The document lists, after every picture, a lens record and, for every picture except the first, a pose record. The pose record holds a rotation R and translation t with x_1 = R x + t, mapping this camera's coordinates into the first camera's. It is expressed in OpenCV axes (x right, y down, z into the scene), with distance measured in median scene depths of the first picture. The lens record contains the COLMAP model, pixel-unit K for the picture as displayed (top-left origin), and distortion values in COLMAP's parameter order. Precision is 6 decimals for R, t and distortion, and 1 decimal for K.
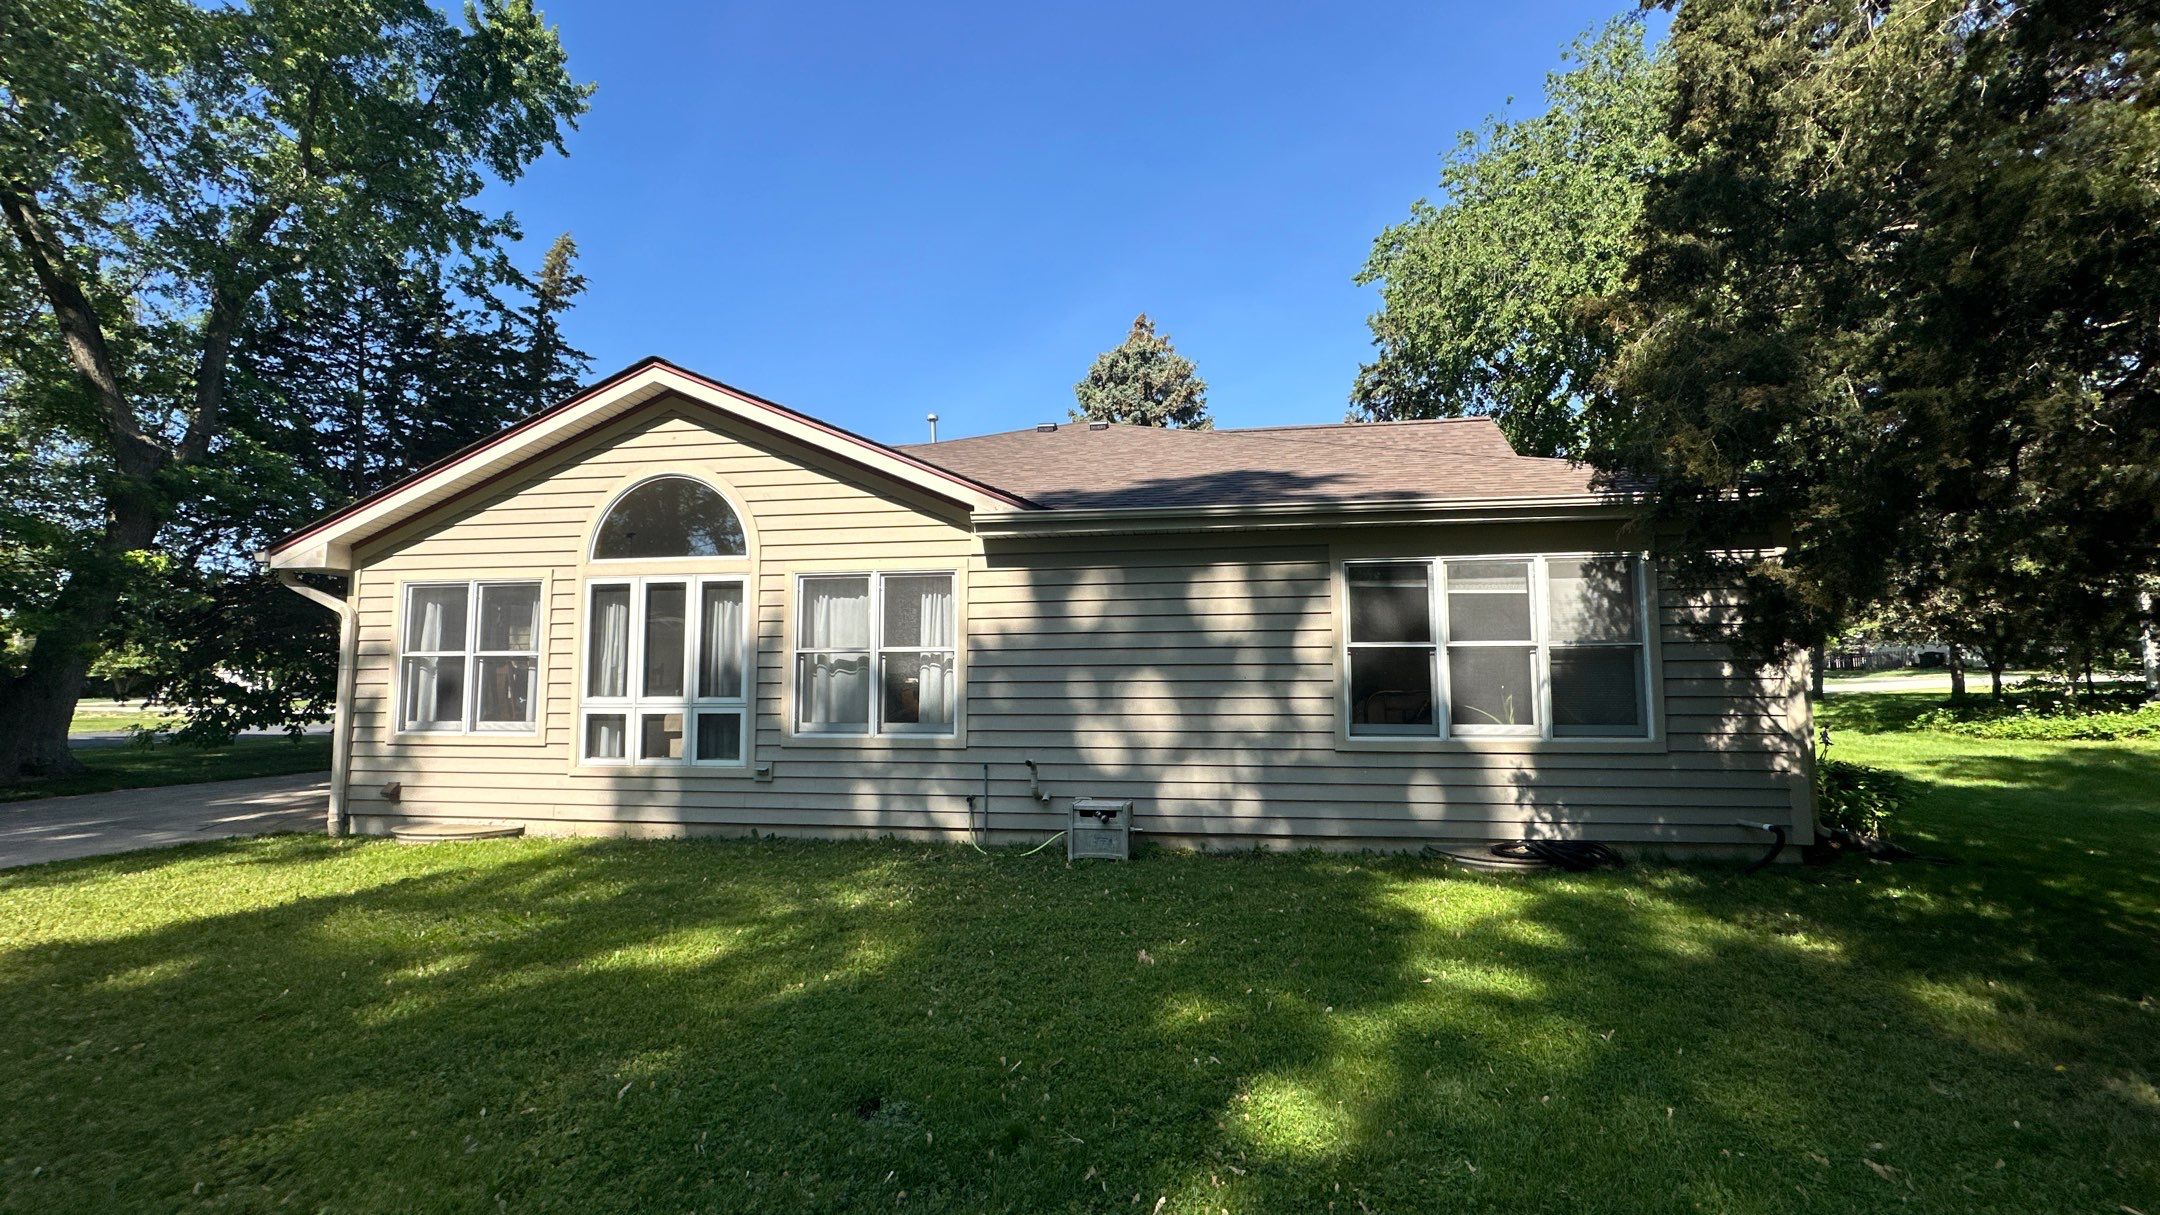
lens RADIAL K [[873.0, 0, 1071.0], [0, 873.0, 603.4], [0, 0, 1]] dist [0.004282, 0.000143]
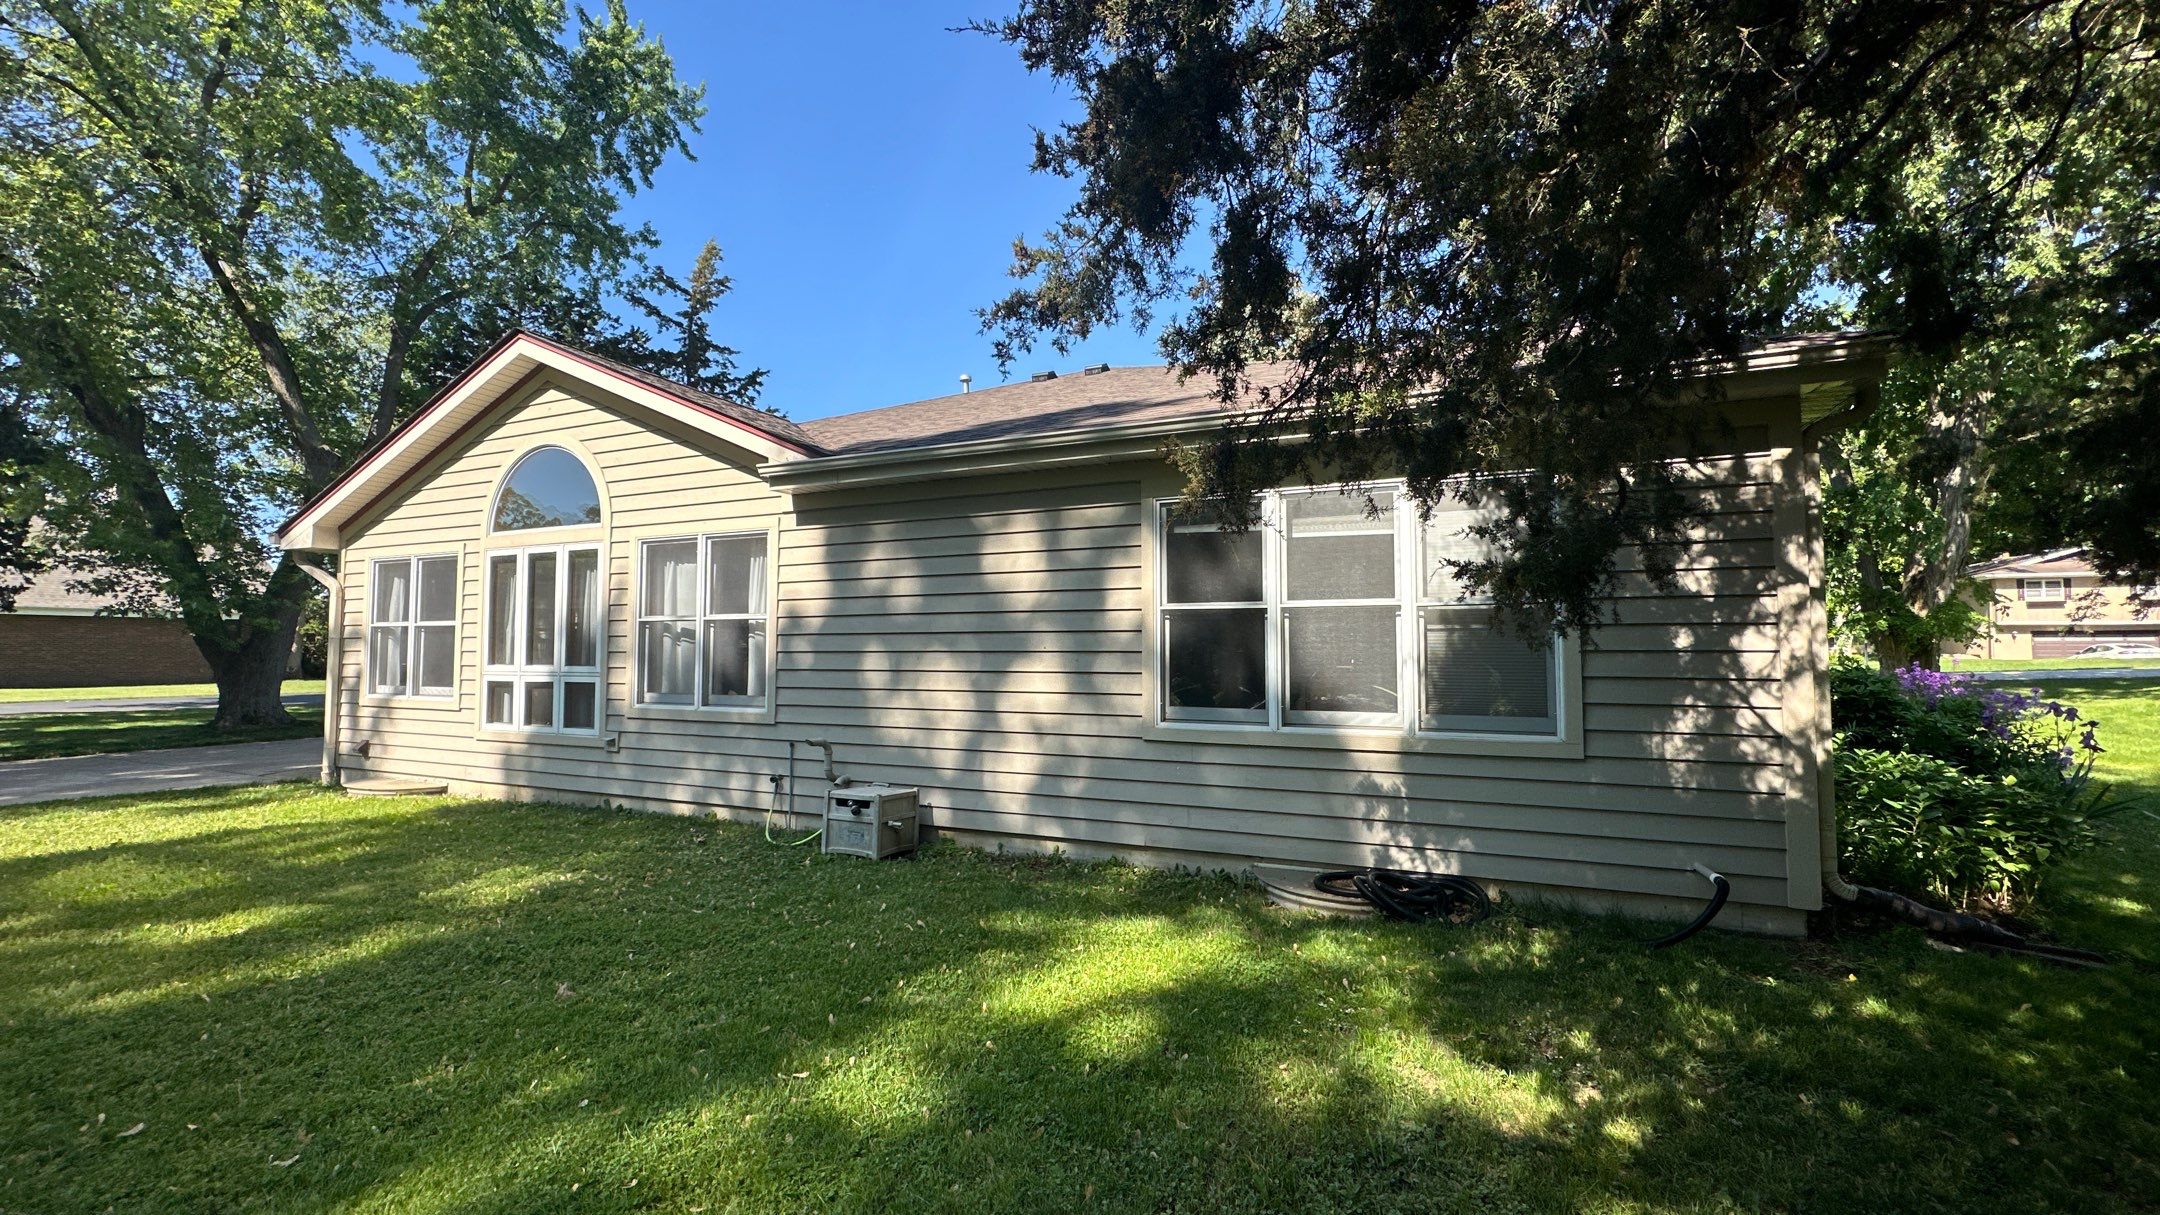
lens RADIAL K [[873.0, 0, 1083.8], [0, 873.0, 614.1], [0, 0, 1]] dist [0.004282, 0.000143]
pose [[0.960683, -0.007209, -0.277552, 0.436620], [0.018371, 0.999123, 0.037637, 0.021233], [0.277037, -0.041256, 0.959973, 0.207754]]
